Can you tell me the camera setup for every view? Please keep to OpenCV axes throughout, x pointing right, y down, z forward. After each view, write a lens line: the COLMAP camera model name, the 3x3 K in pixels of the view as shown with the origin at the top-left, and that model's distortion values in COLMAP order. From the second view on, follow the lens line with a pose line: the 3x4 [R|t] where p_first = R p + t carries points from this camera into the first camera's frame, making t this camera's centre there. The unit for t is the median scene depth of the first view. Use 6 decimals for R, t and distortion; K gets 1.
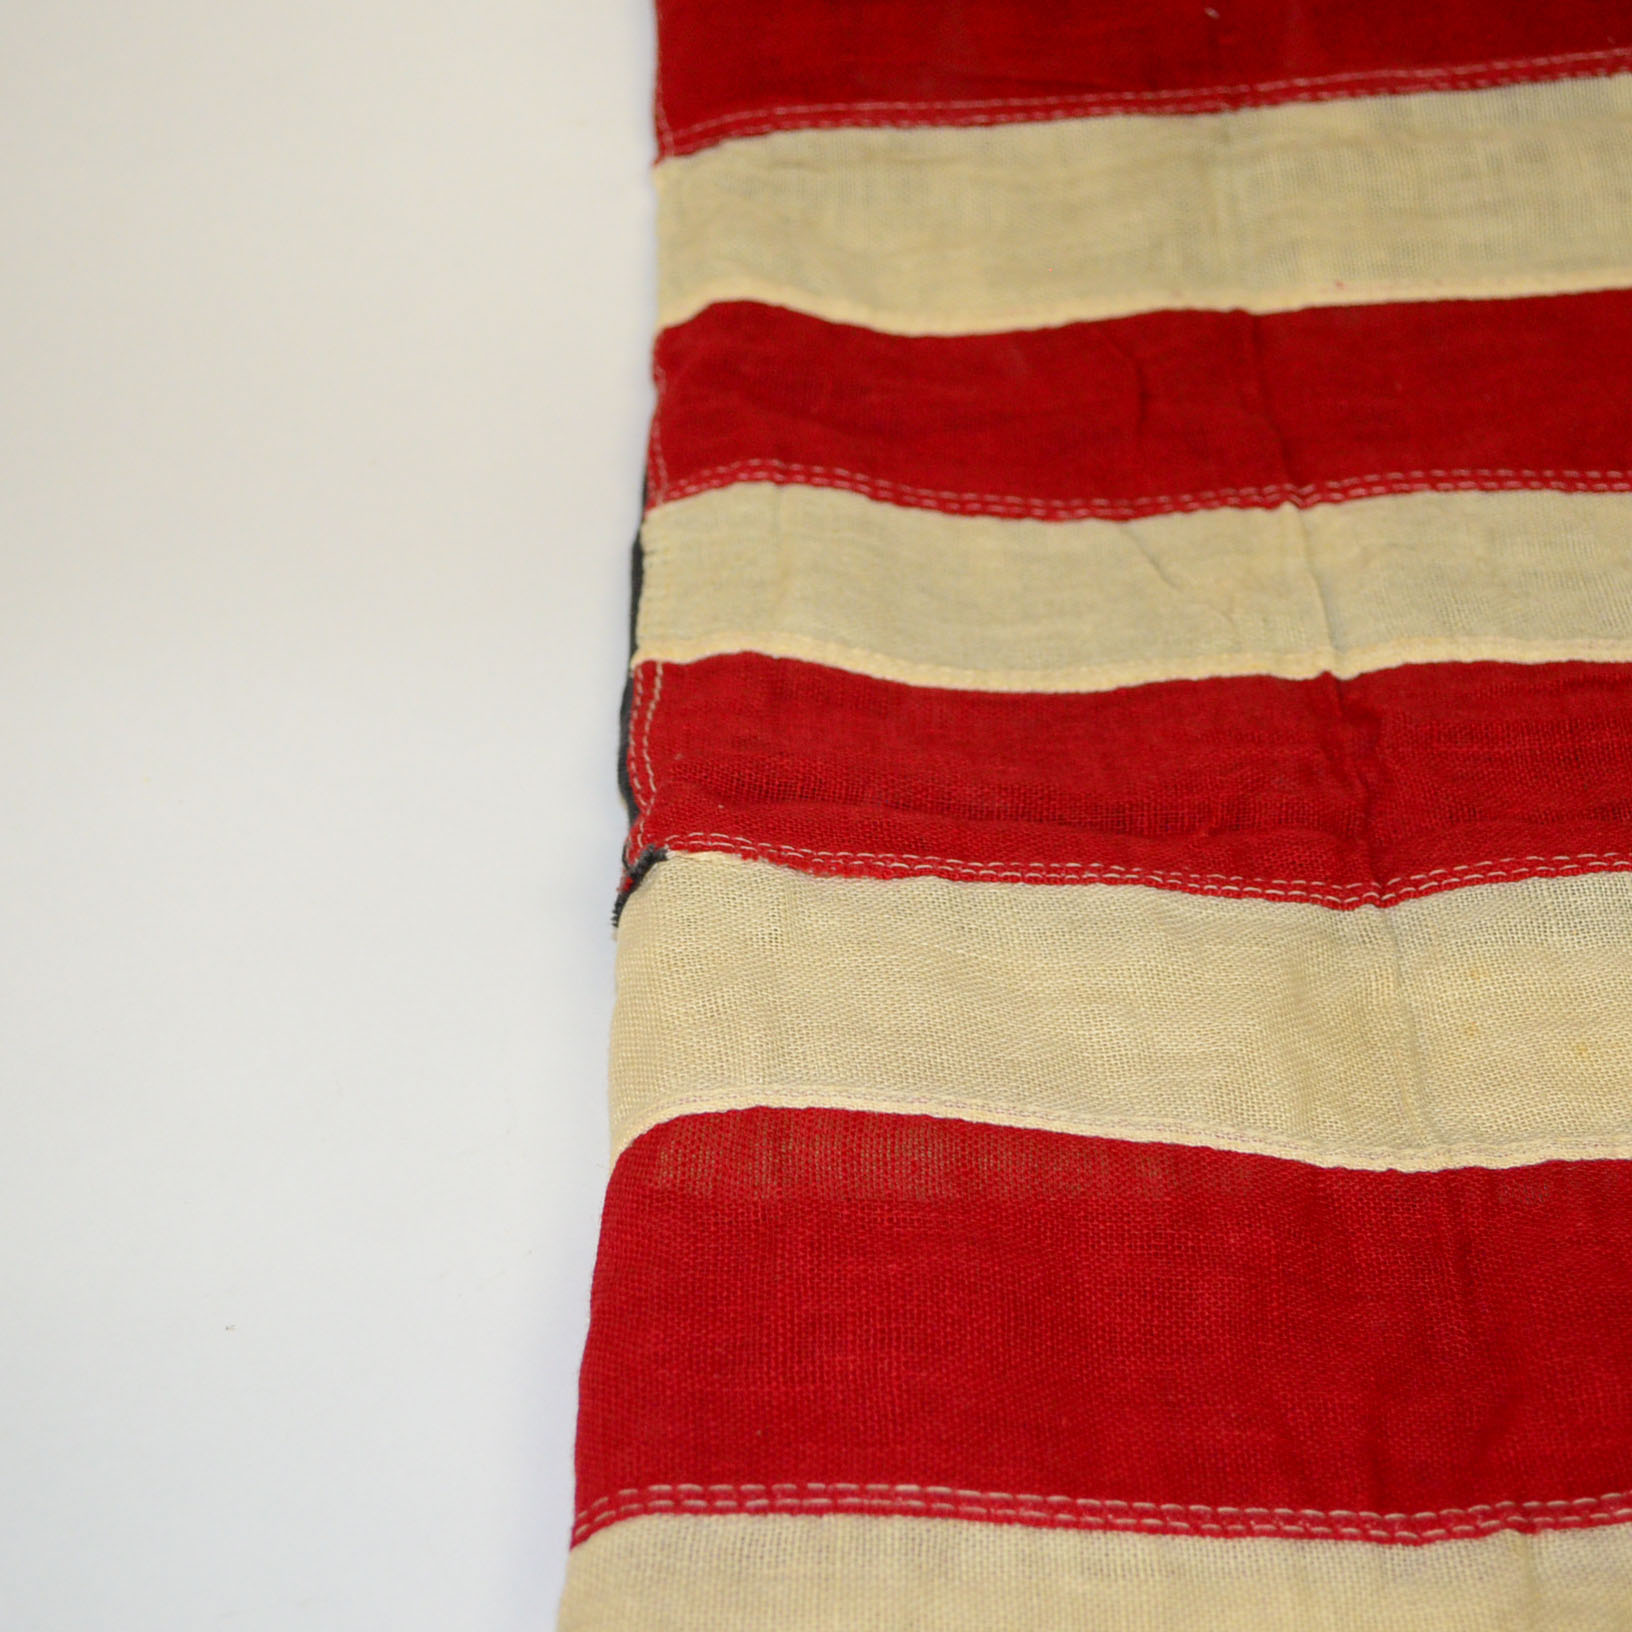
lens RADIAL K [[3149.9, 0, 816.0], [0, 3149.9, 816.0], [0, 0, 1]] dist [0.003709, -0.098765]
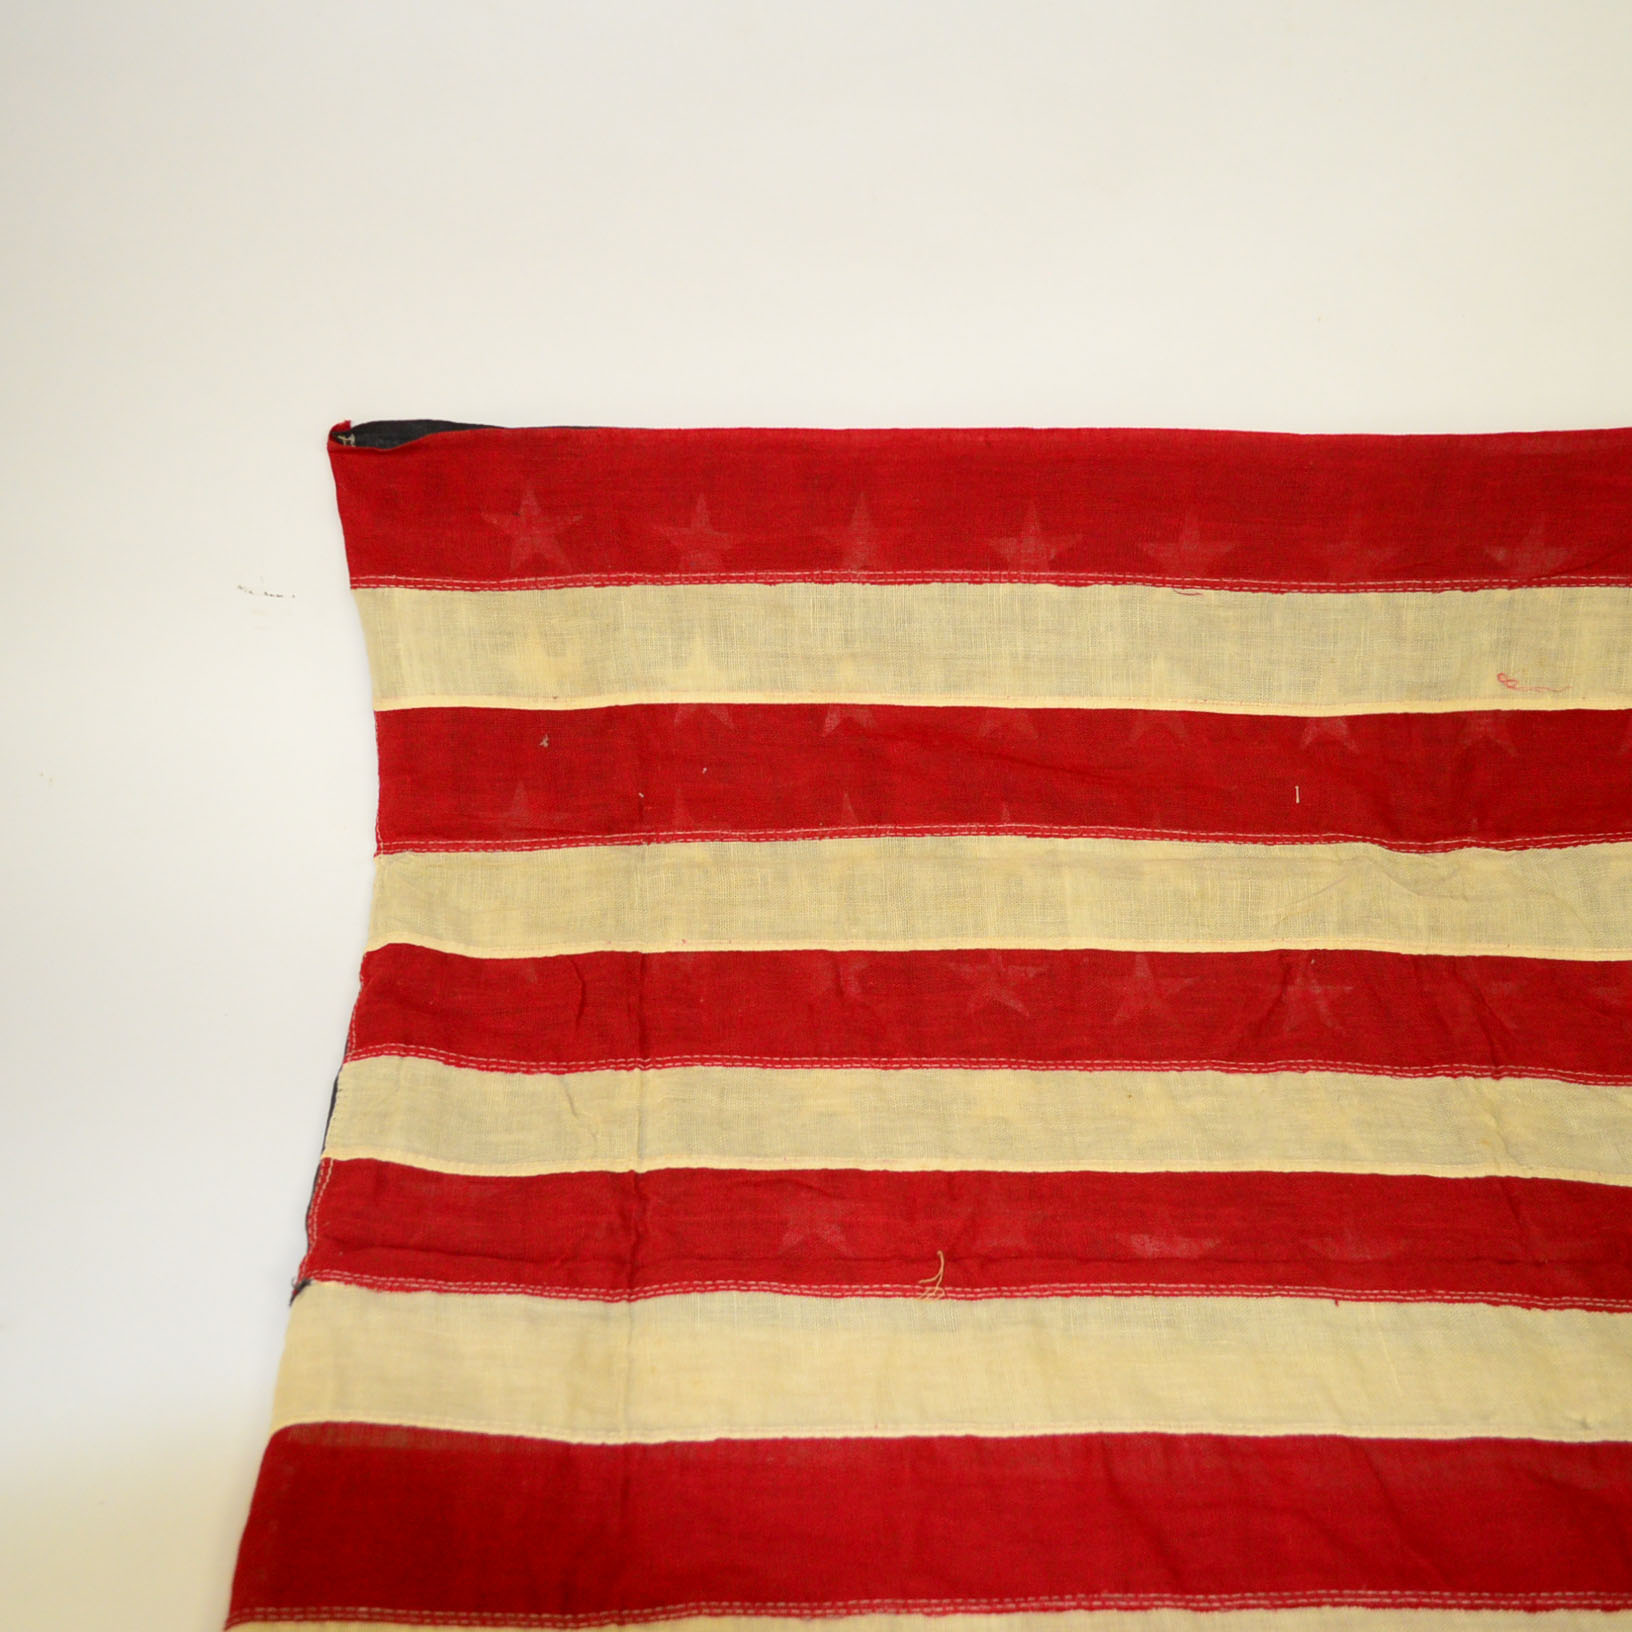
lens RADIAL K [[1890.5, 0, 816.0], [0, 1890.5, 816.0], [0, 0, 1]] dist [-0.014048, 0.013919]
pose [[0.997060, 0.043518, 0.063071, 0.191511], [-0.046504, 0.997827, 0.046672, -0.358559], [-0.060903, -0.049468, 0.996917, -0.337138]]
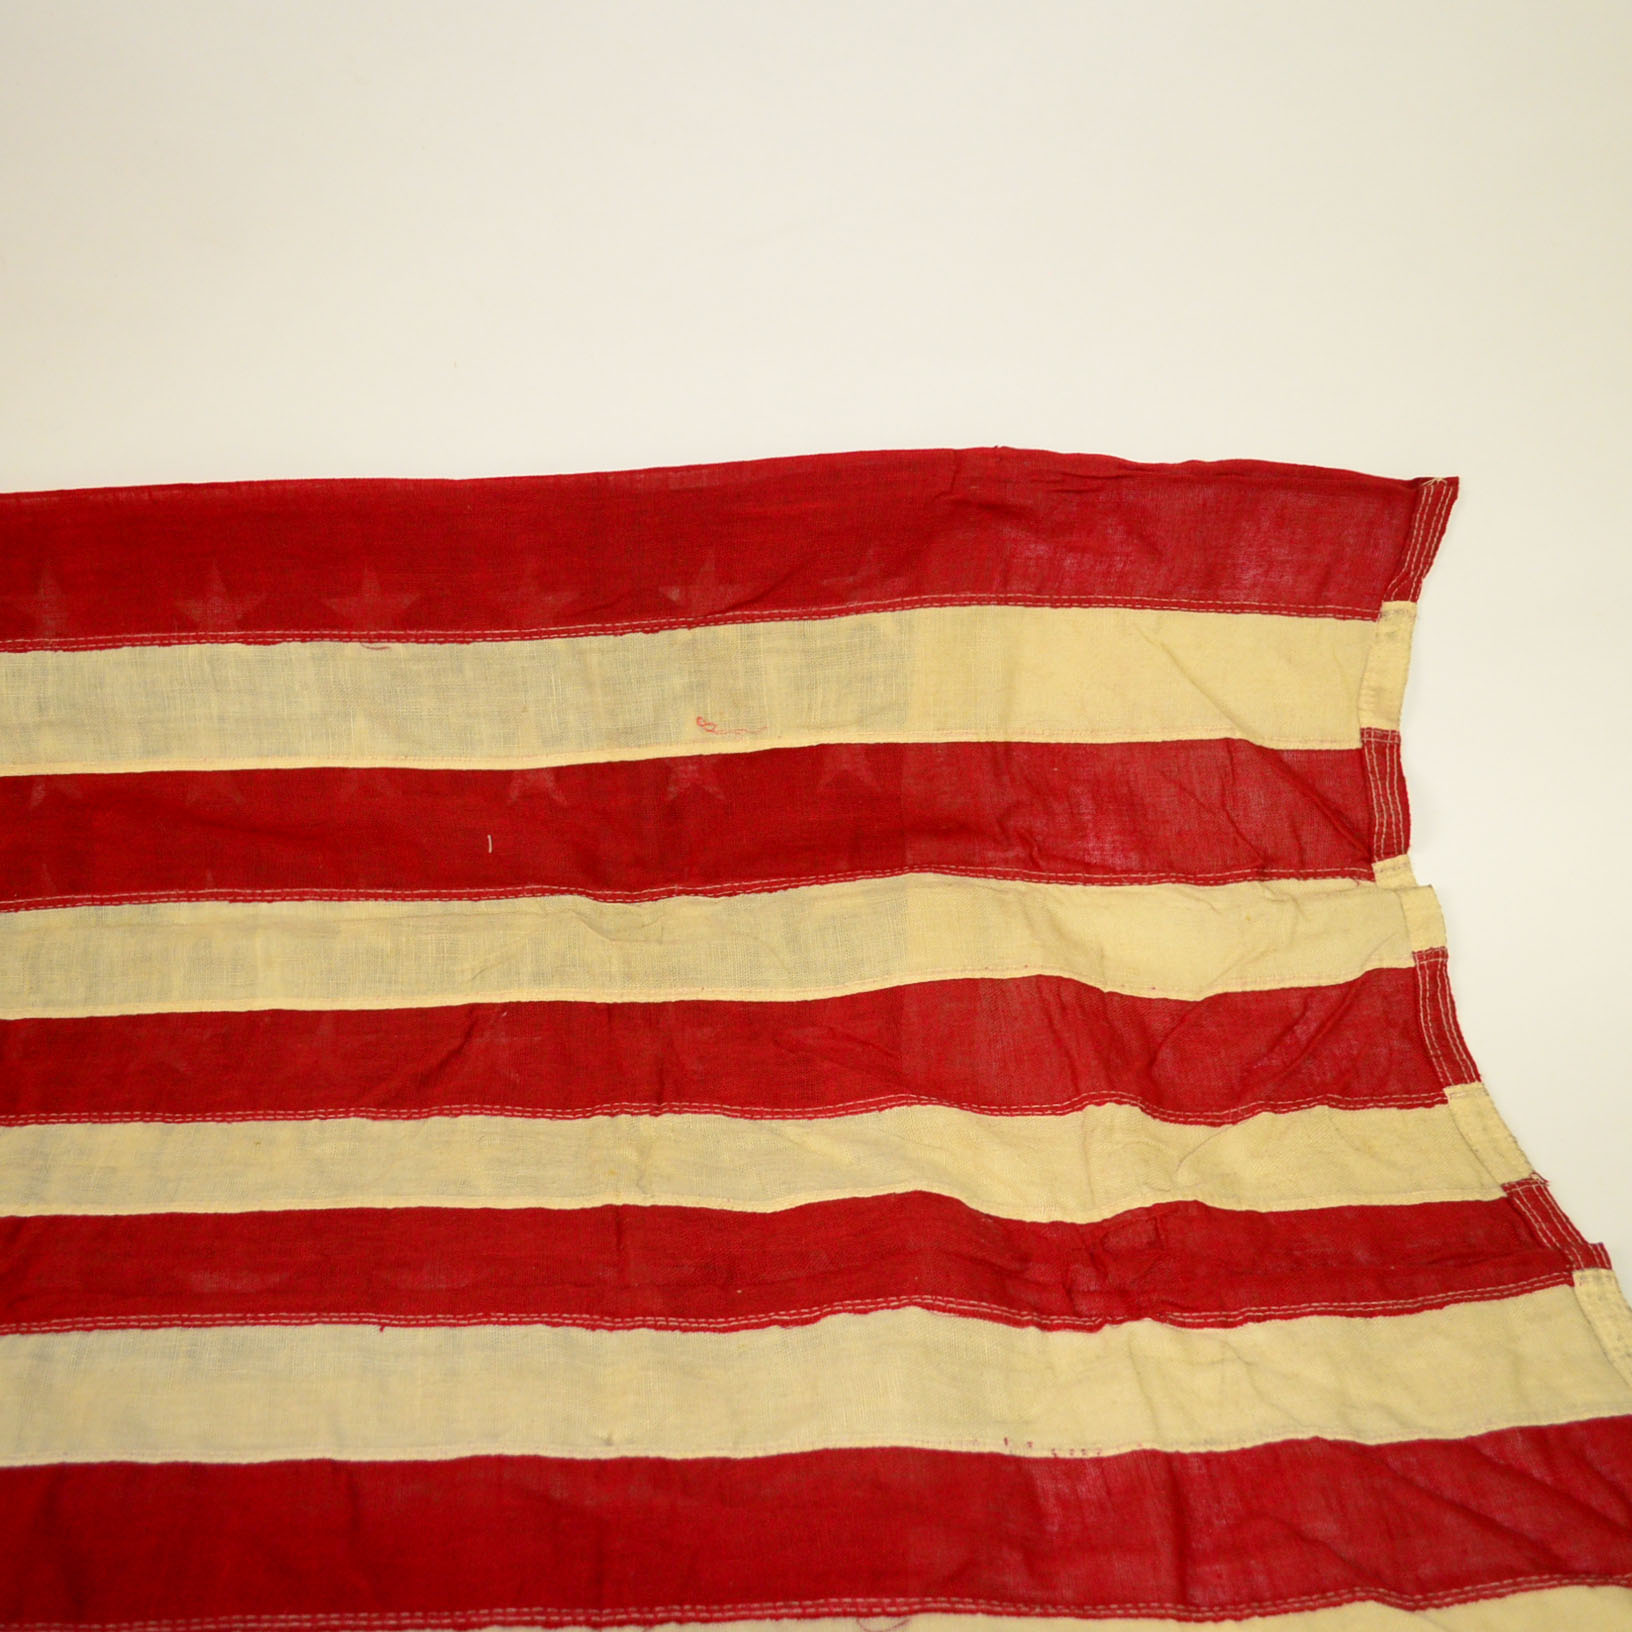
lens RADIAL K [[1890.5, 0, 816.0], [0, 1890.5, 816.0], [0, 0, 1]] dist [-0.014048, 0.013919]
pose [[0.997973, 0.021359, 0.059941, 0.816229], [-0.012706, 0.989900, -0.141194, -0.145992], [-0.062352, 0.140146, 0.988166, -0.331148]]
